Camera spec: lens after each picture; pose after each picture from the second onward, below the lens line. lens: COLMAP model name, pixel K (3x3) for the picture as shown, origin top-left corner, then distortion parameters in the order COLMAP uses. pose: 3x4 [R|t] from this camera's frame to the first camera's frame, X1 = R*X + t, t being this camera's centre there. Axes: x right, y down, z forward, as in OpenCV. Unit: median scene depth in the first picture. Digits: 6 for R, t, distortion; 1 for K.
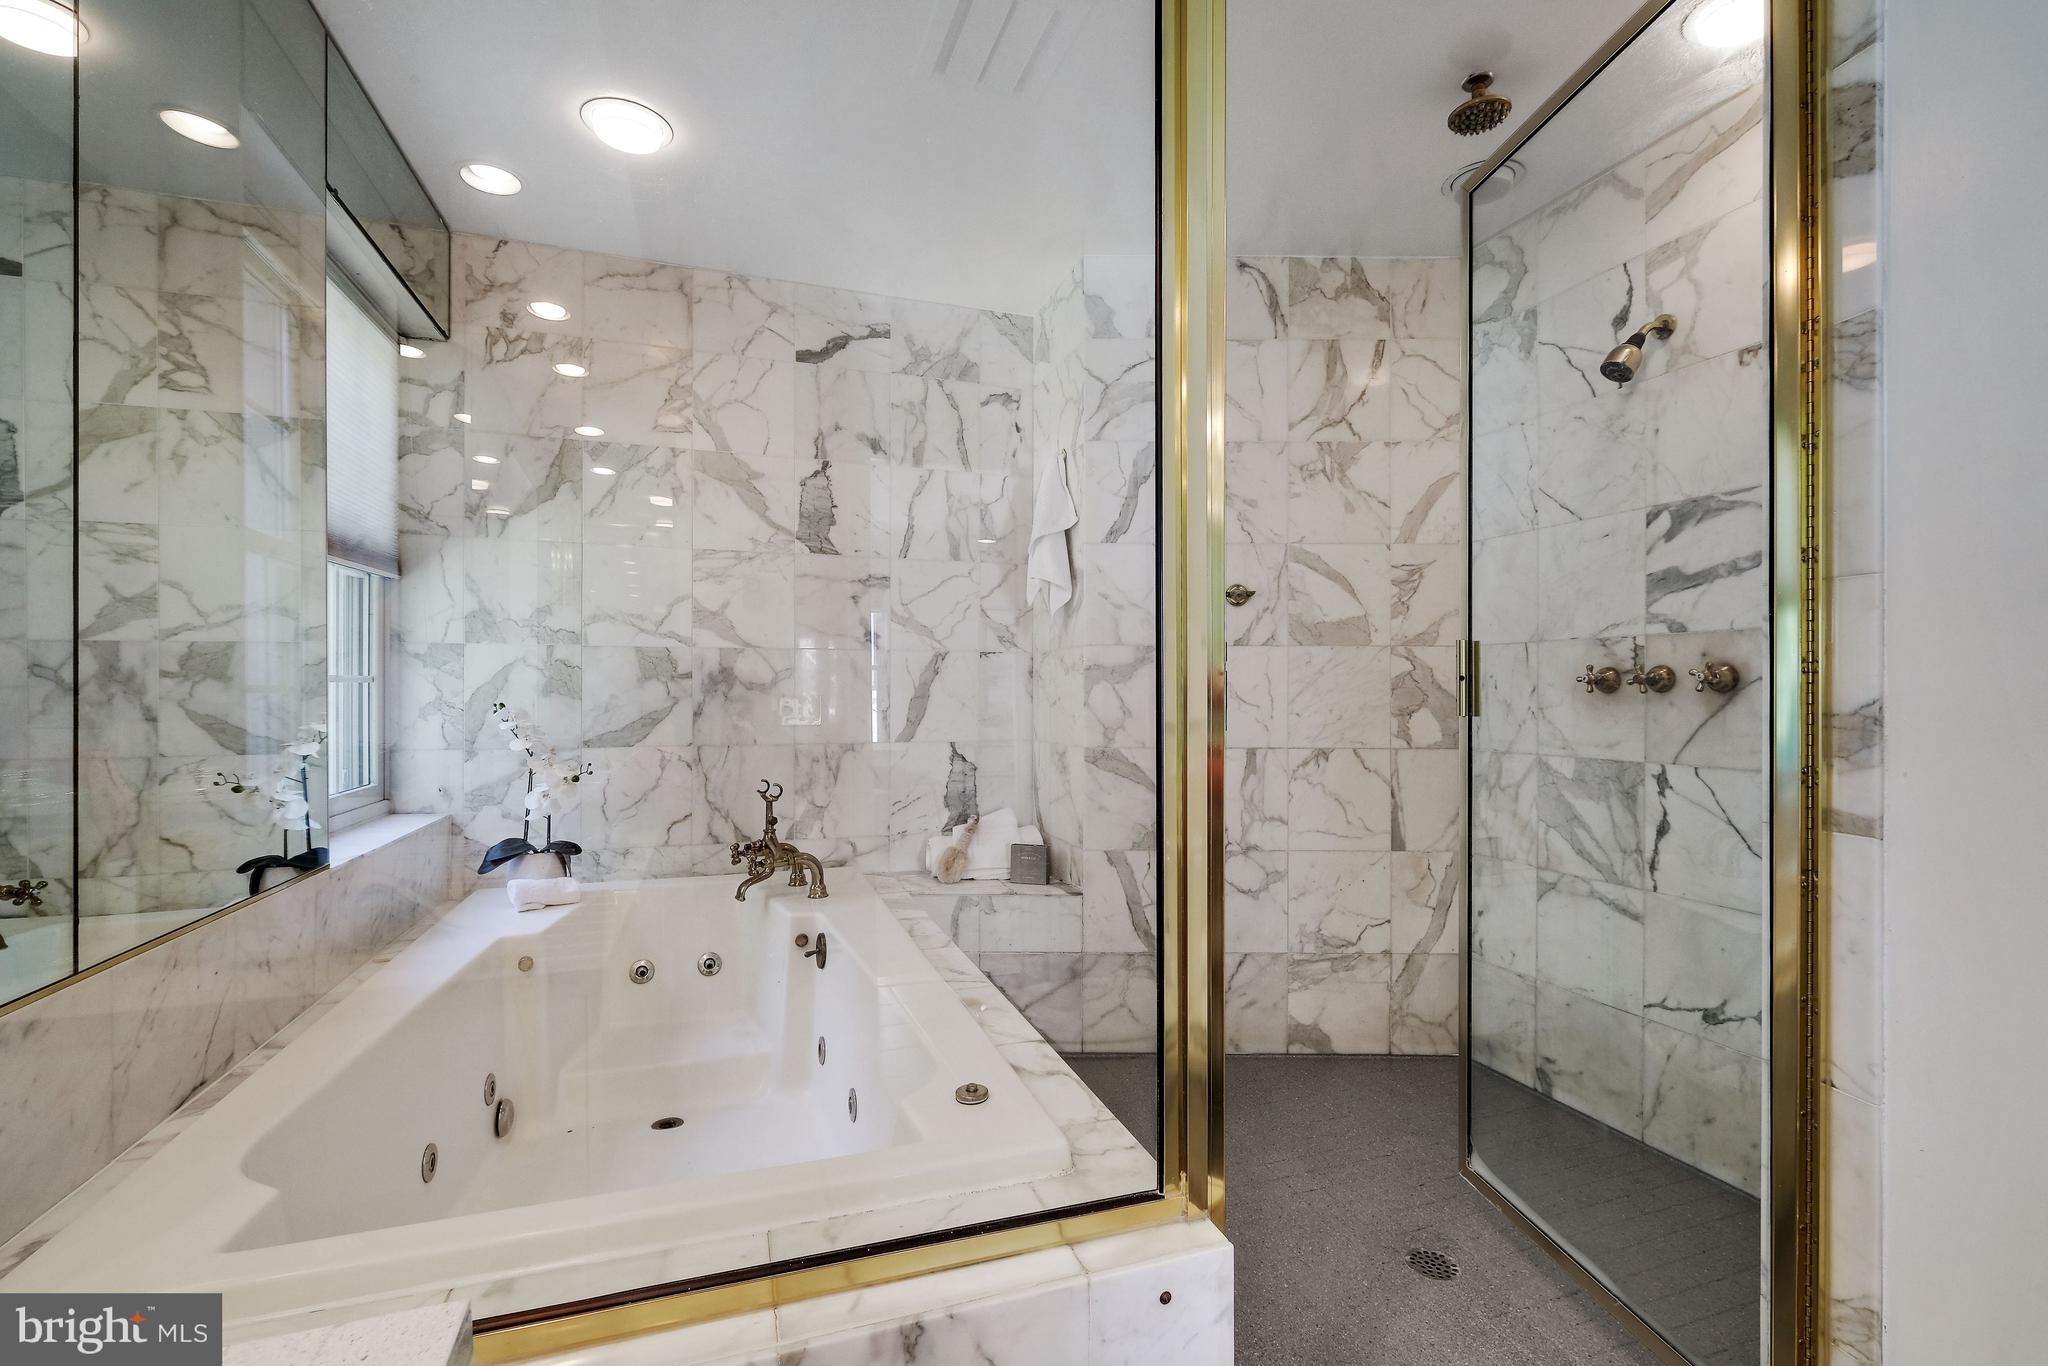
lens RADIAL K [[906.1, 0, 1032.7], [0, 906.1, 687.3], [0, 0, 1]] dist [-0.002016, -0.000476]
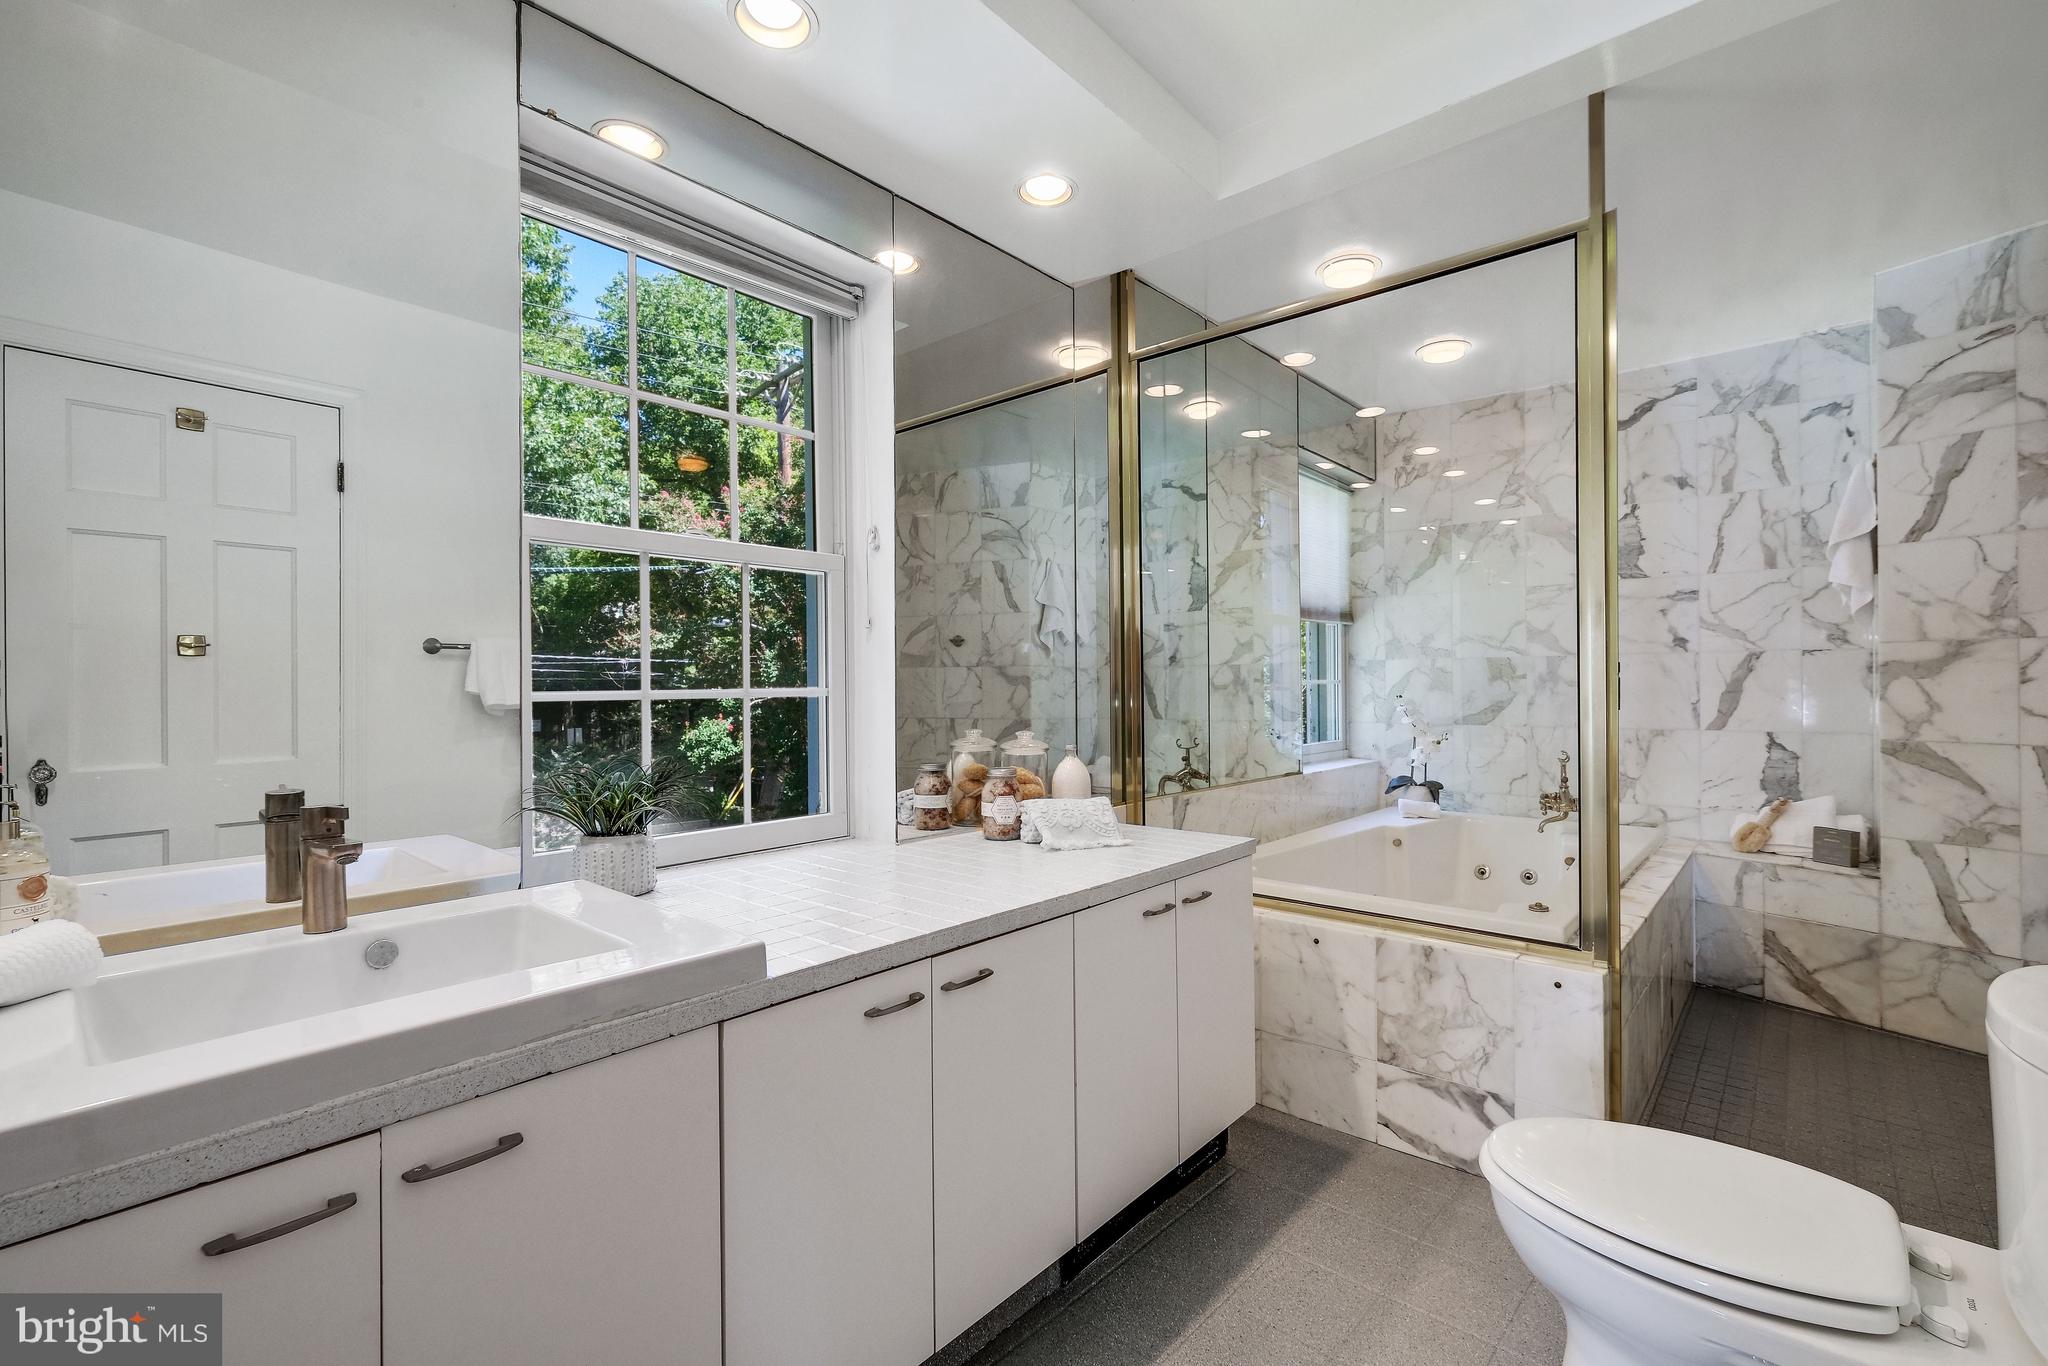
lens RADIAL K [[906.1, 0, 1028.8], [0, 906.1, 684.8], [0, 0, 1]] dist [-0.002016, -0.000476]
pose [[0.486128, -0.006478, -0.873864, 0.492941], [0.009241, 0.999955, -0.002272, -0.004031], [0.873839, -0.006971, 0.486165, -0.376306]]
